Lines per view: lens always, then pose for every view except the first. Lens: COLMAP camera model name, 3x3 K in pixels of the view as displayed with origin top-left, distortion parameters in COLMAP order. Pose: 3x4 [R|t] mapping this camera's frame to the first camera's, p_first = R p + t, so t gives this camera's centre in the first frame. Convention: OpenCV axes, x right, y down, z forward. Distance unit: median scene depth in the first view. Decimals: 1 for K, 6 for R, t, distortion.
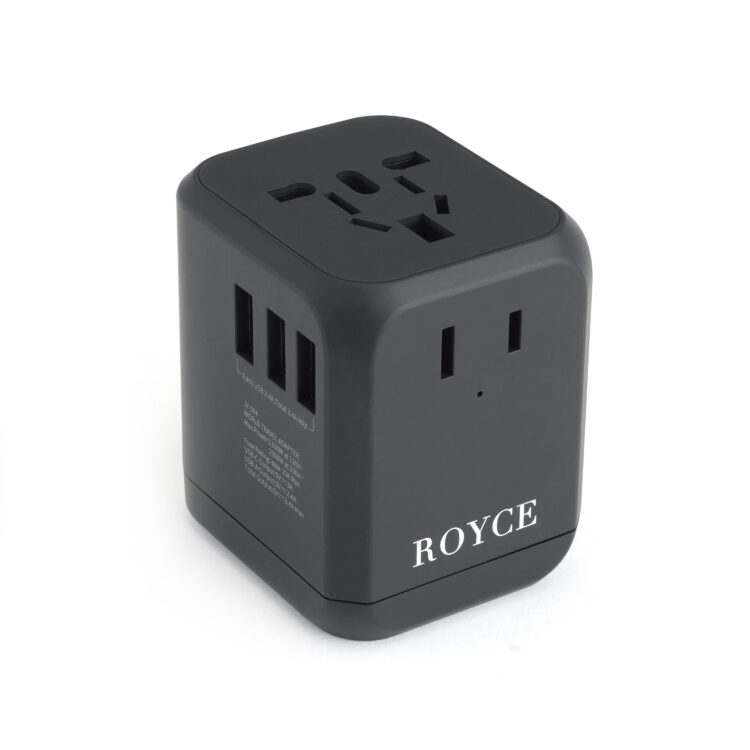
lens RADIAL K [[2713.6, 0, 375.0], [0, 2713.6, 374.9], [0, 0, 1]] dist [-0.153273, 0.000000]
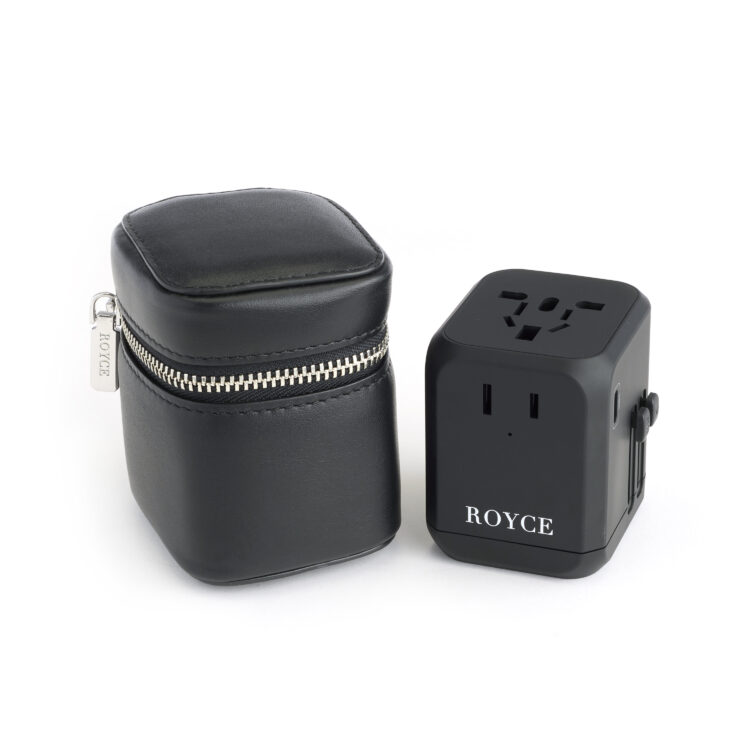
lens RADIAL K [[2713.6, 0, 375.1], [0, 2713.6, 374.8], [0, 0, 1]] dist [-0.153273, 0.000000]
pose [[0.607119, 0.332064, -0.721900, 1.156762], [-0.376040, 0.920391, 0.107118, -0.170848], [0.700001, 0.206430, 0.683656, -0.207530]]
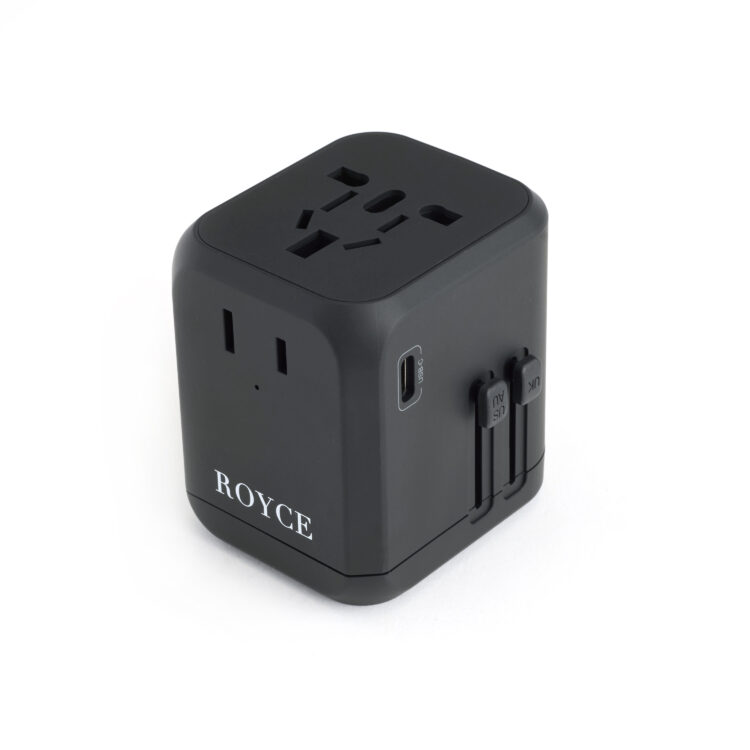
lens RADIAL K [[2713.6, 0, 374.8], [0, 2713.6, 375.1], [0, 0, 1]] dist [-0.153273, 0.000000]
pose [[0.269461, 0.521624, -0.809506, 0.943946], [-0.454458, 0.809988, 0.370659, -0.429328], [0.849034, 0.268009, 0.455316, 0.510354]]
